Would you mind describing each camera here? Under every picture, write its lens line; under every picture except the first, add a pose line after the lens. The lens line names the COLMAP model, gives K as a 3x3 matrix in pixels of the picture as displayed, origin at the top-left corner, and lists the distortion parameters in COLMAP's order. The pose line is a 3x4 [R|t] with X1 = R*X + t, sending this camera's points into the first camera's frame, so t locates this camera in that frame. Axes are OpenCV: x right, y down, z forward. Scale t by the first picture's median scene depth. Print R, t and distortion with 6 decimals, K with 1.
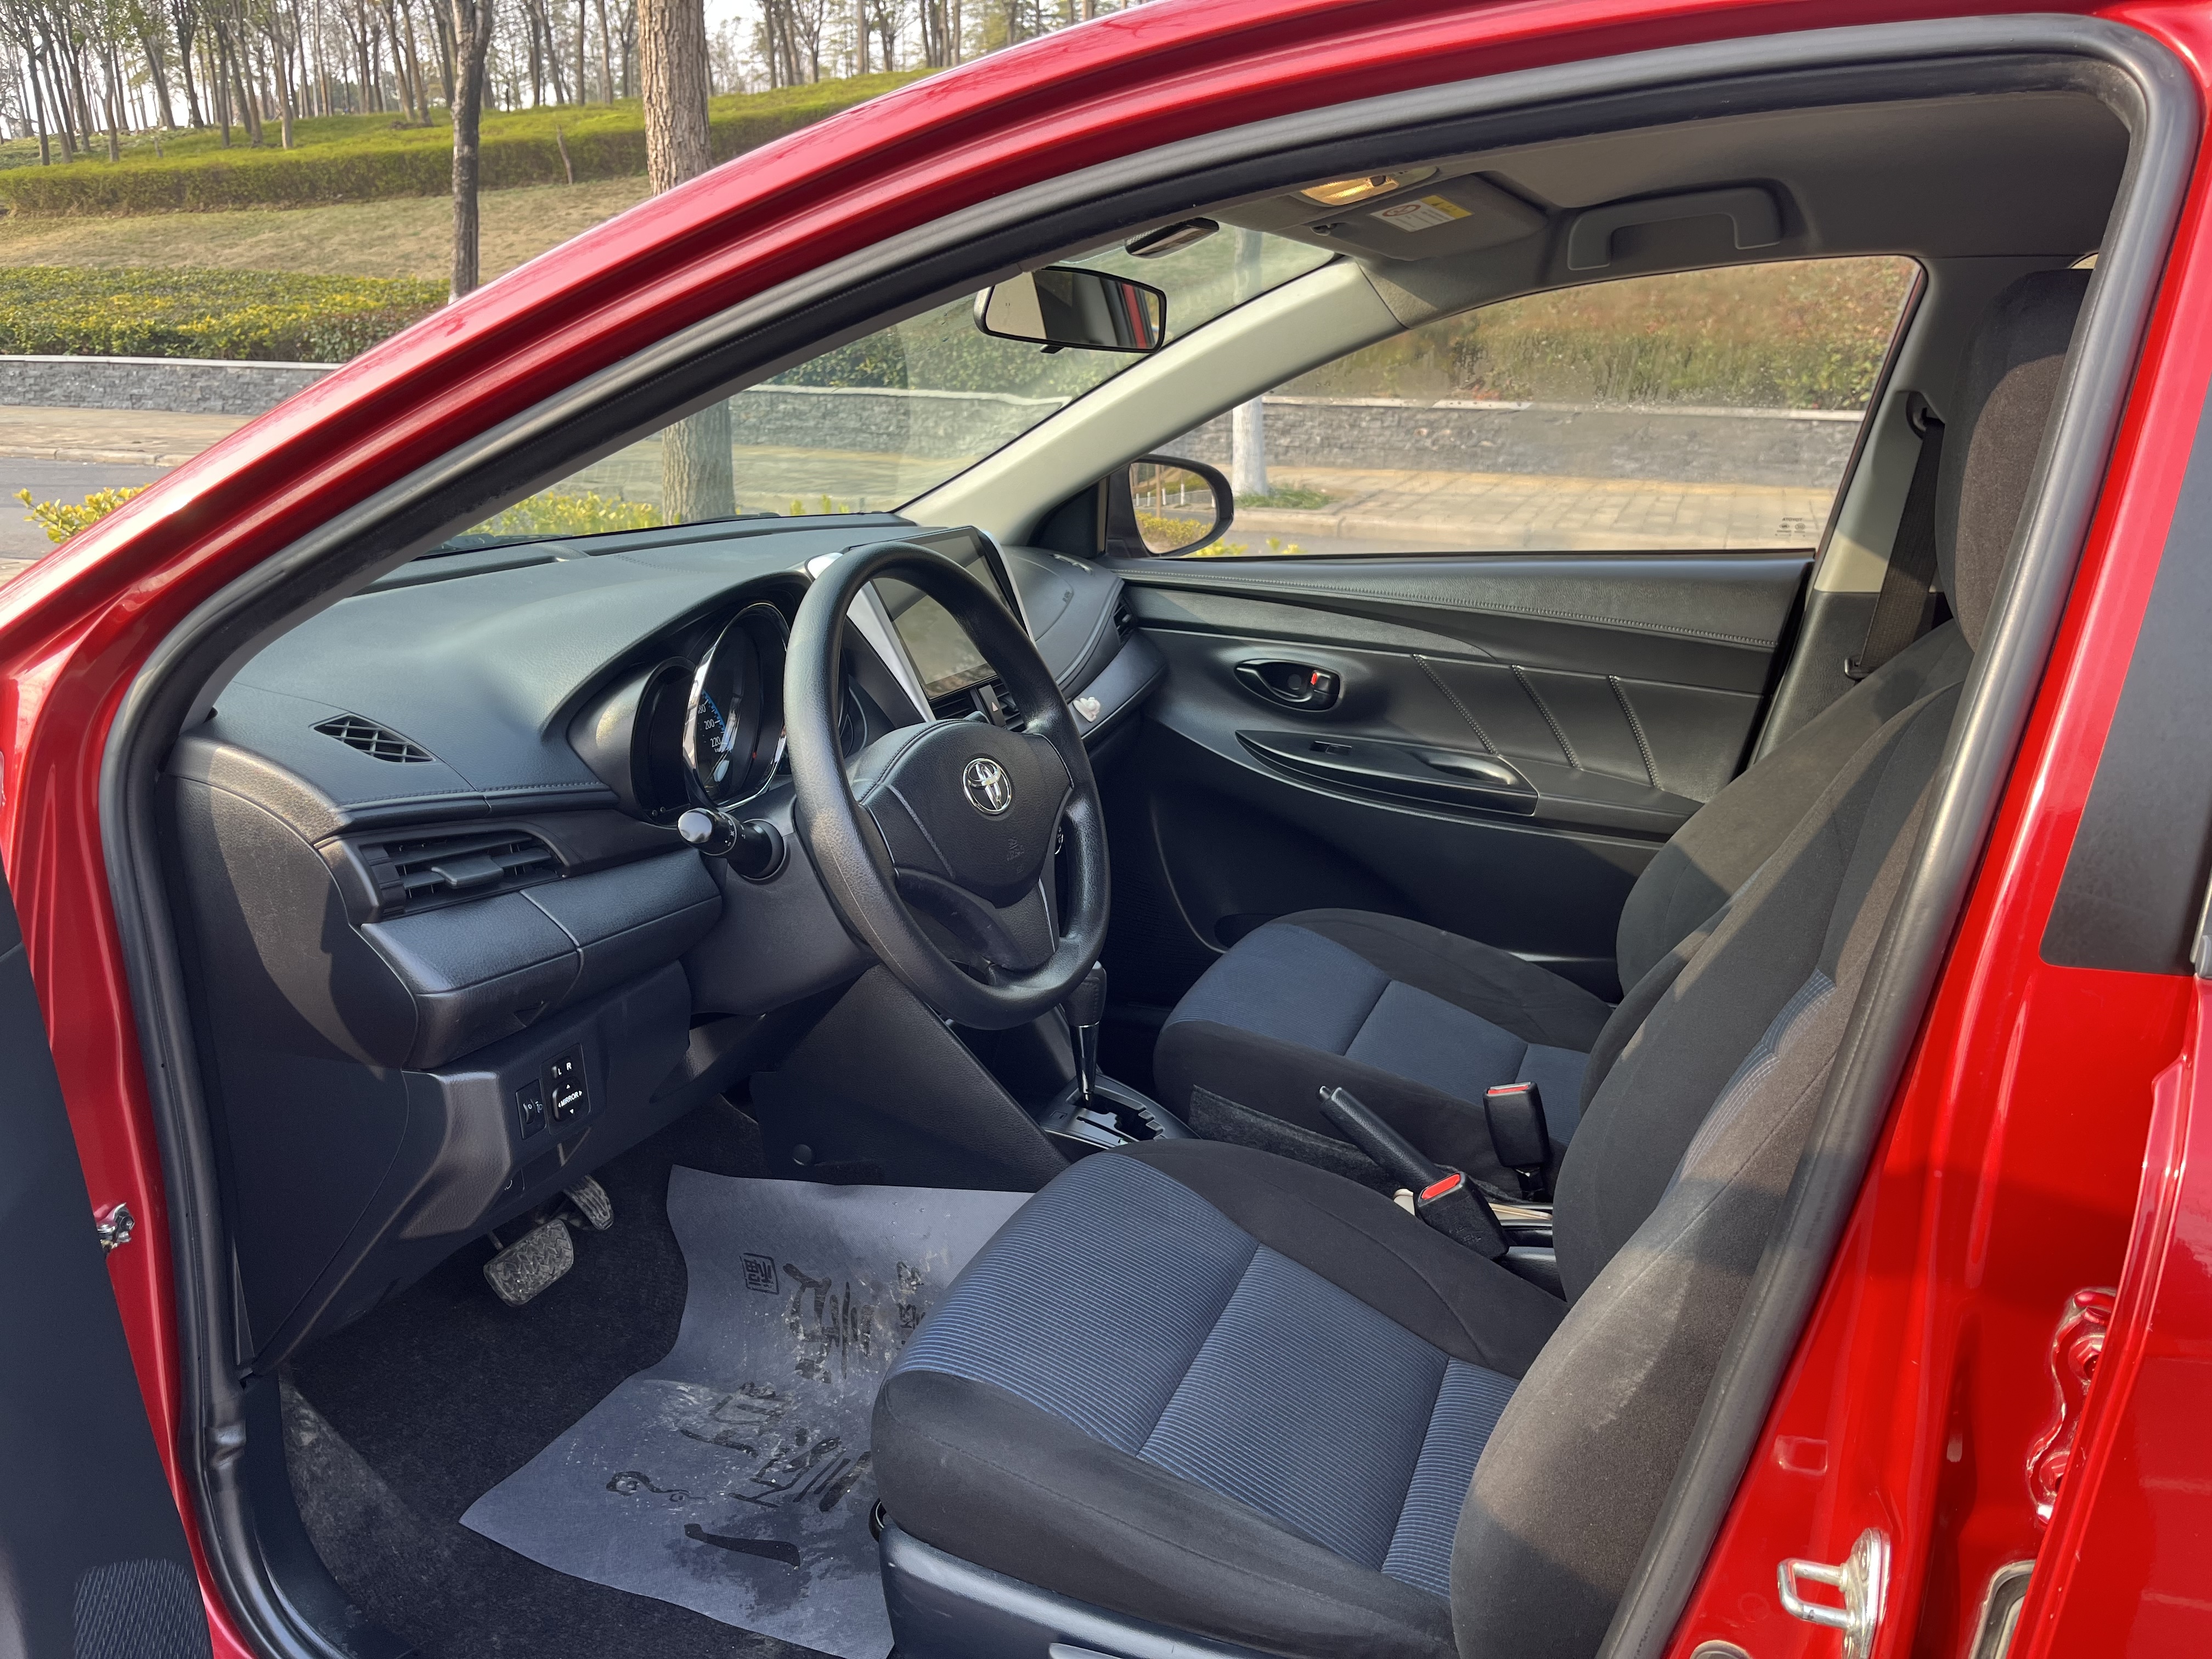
lens RADIAL K [[1659.4, 0, 1106.0], [0, 1659.4, 829.5], [0, 0, 1]] dist [0.109976, -0.158152]
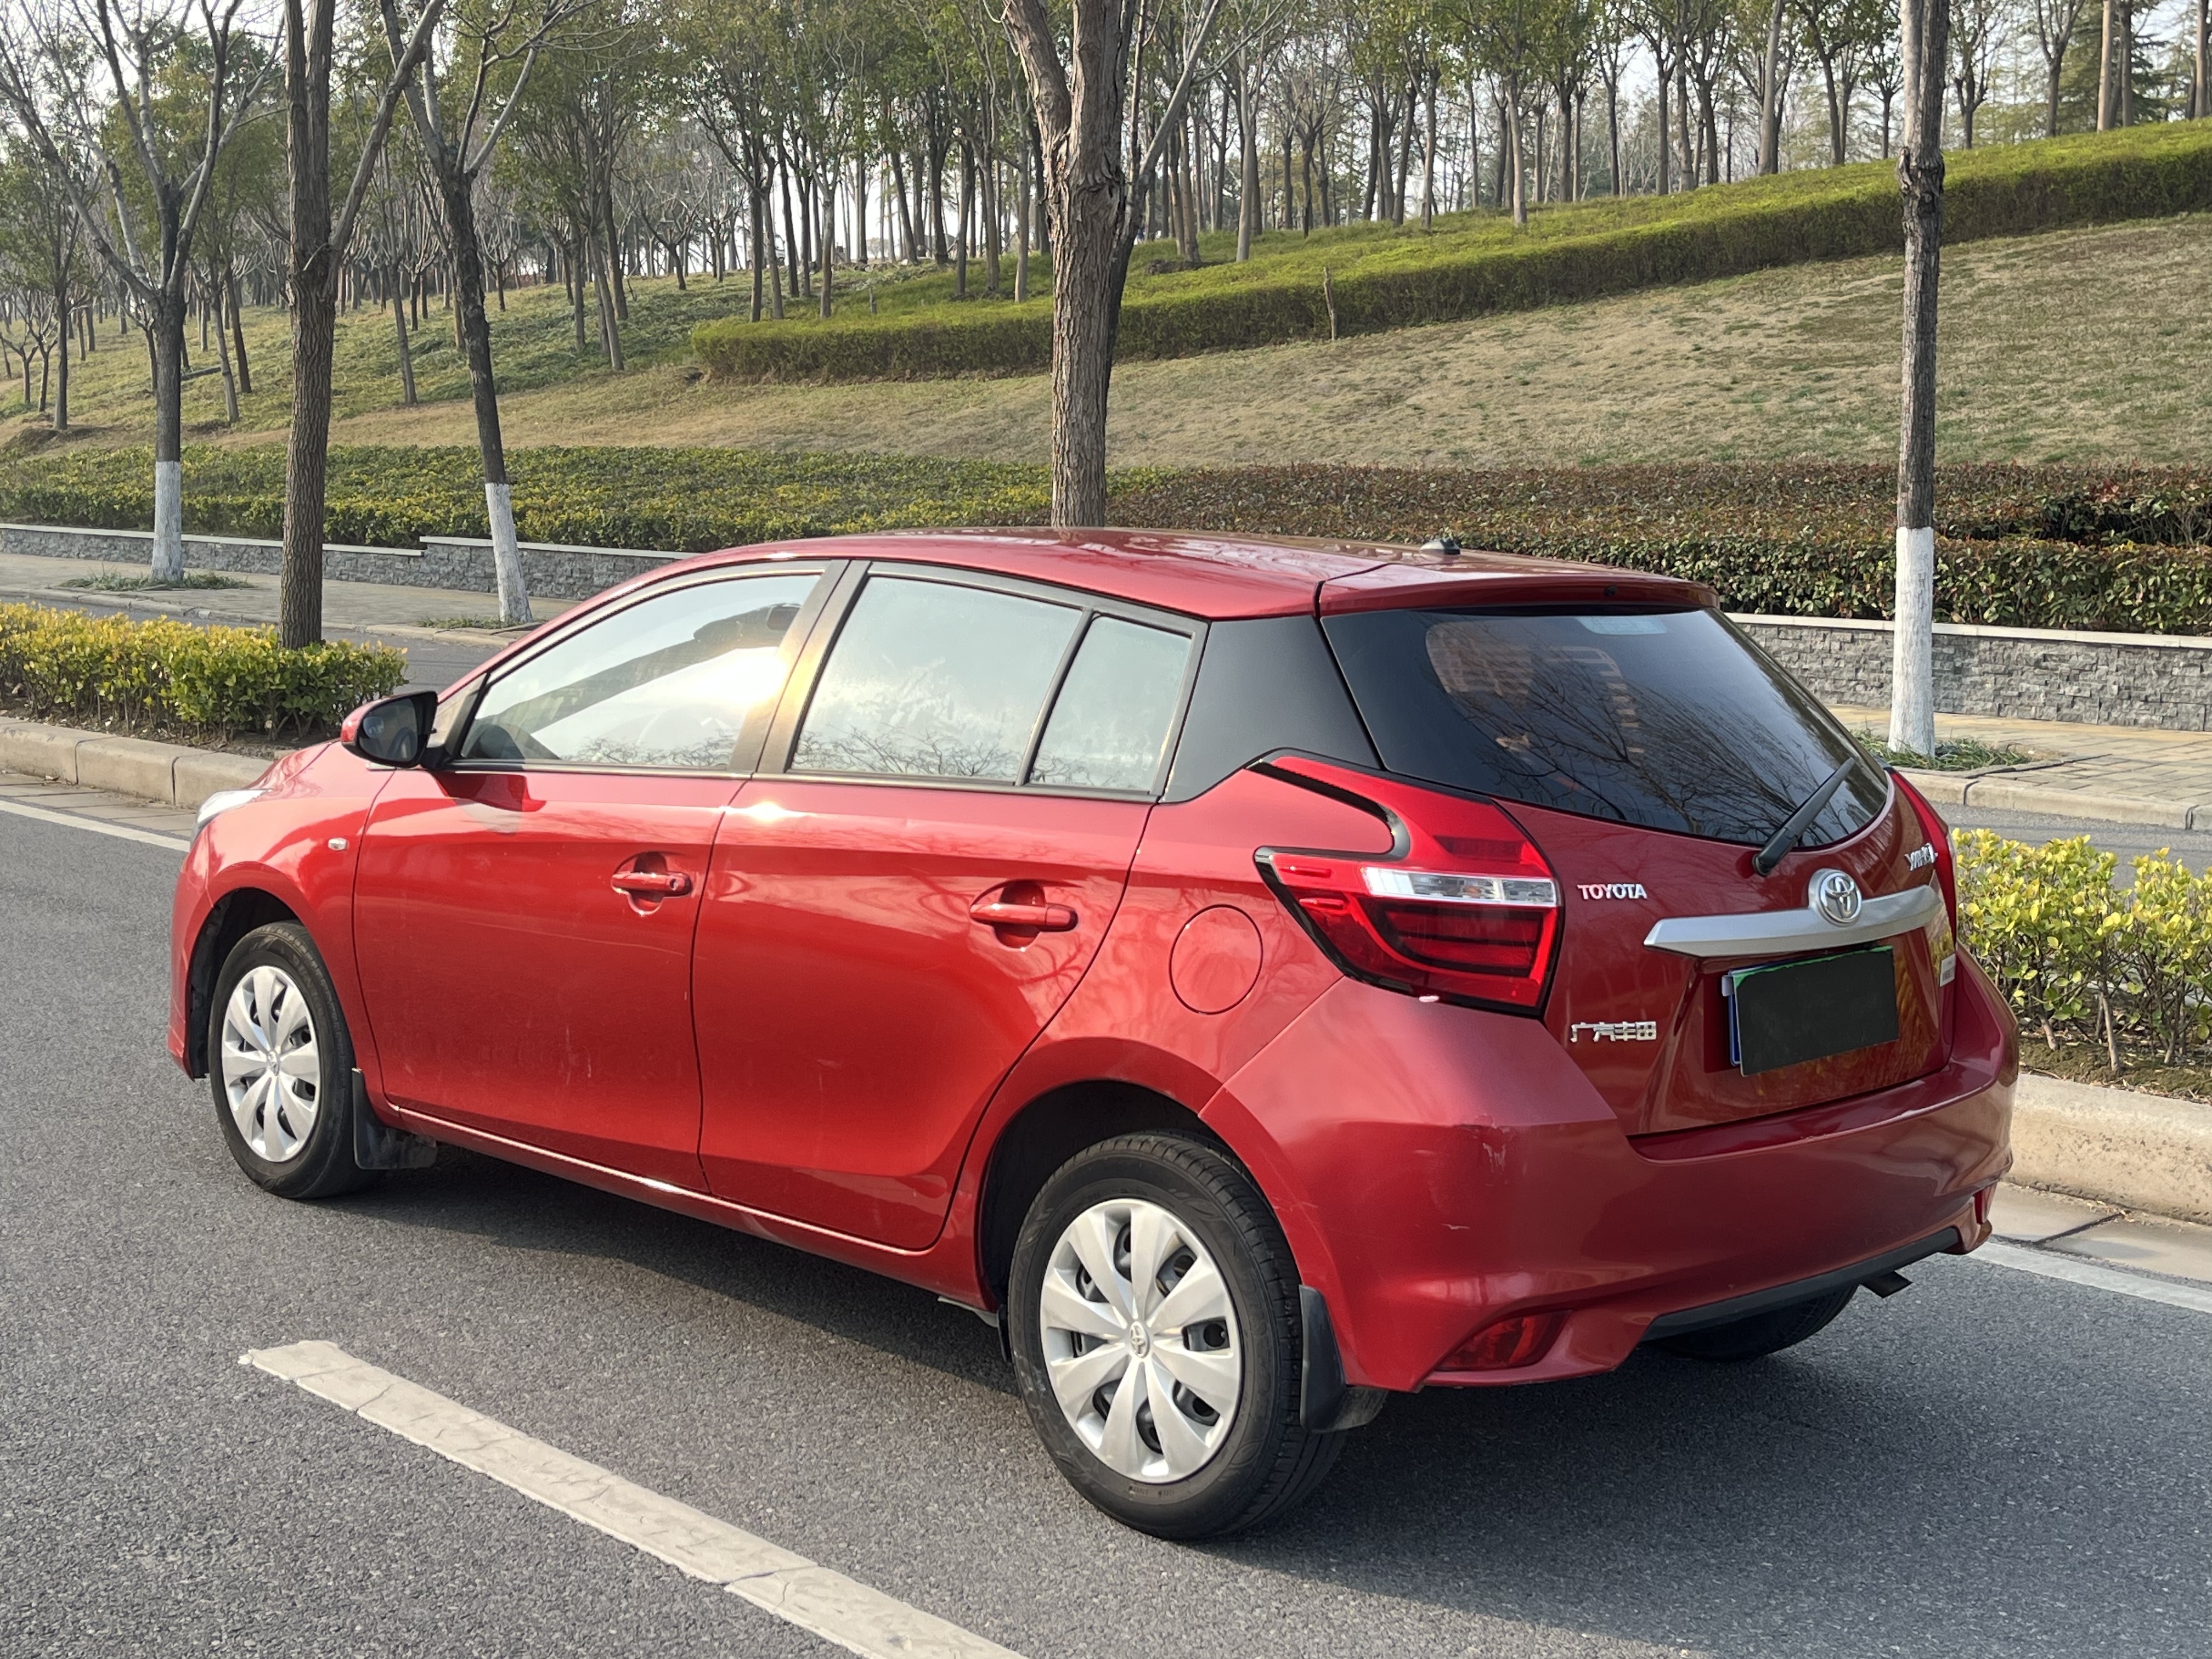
lens RADIAL K [[2775.0, 0, 1106.0], [0, 2775.0, 829.5], [0, 0, 1]] dist [0.089091, -0.089870]
pose [[0.911389, 0.054940, -0.407862, 0.222550], [-0.123498, 0.981885, -0.143700, 0.057705], [0.392579, 0.181337, 0.901665, -0.267911]]
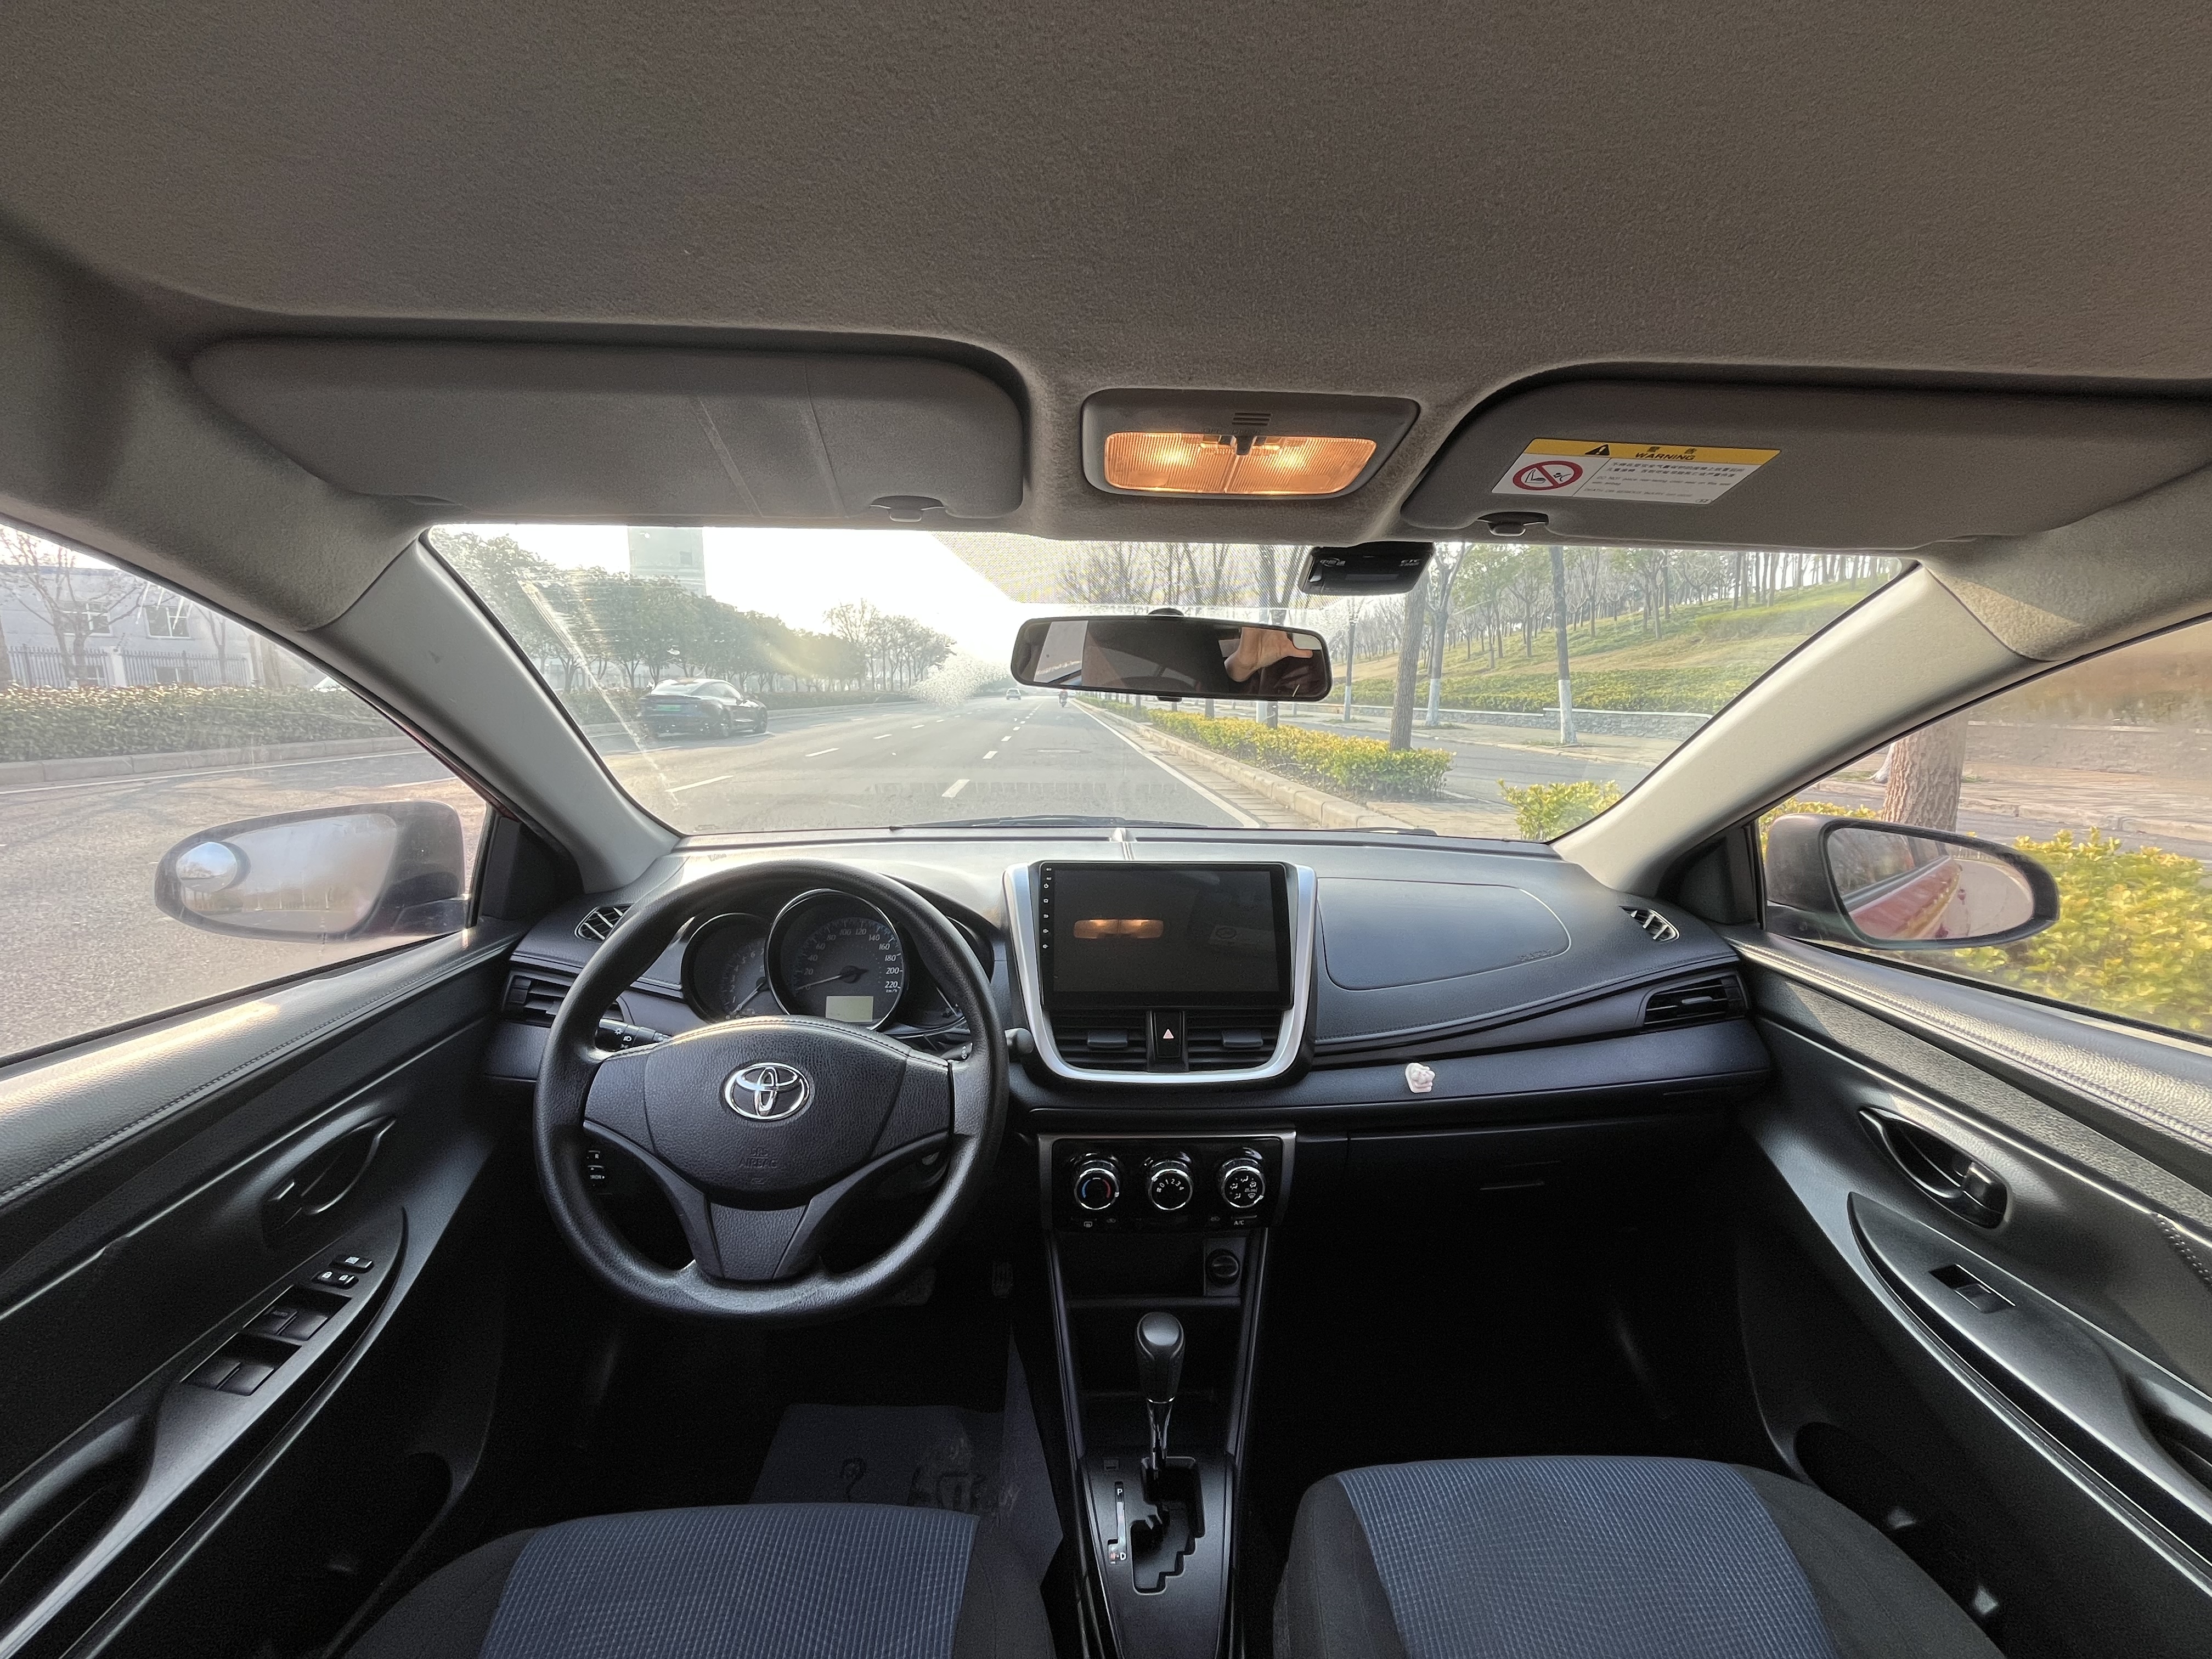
lens RADIAL K [[894.8, 0, 1106.0], [0, 894.8, 829.5], [0, 0, 1]] dist [-0.001285, -0.000145]
pose [[0.396183, 0.122534, -0.909958, 0.051236], [-0.251861, 0.967544, 0.020632, -0.024880], [0.882952, 0.221009, 0.414186, 0.089347]]
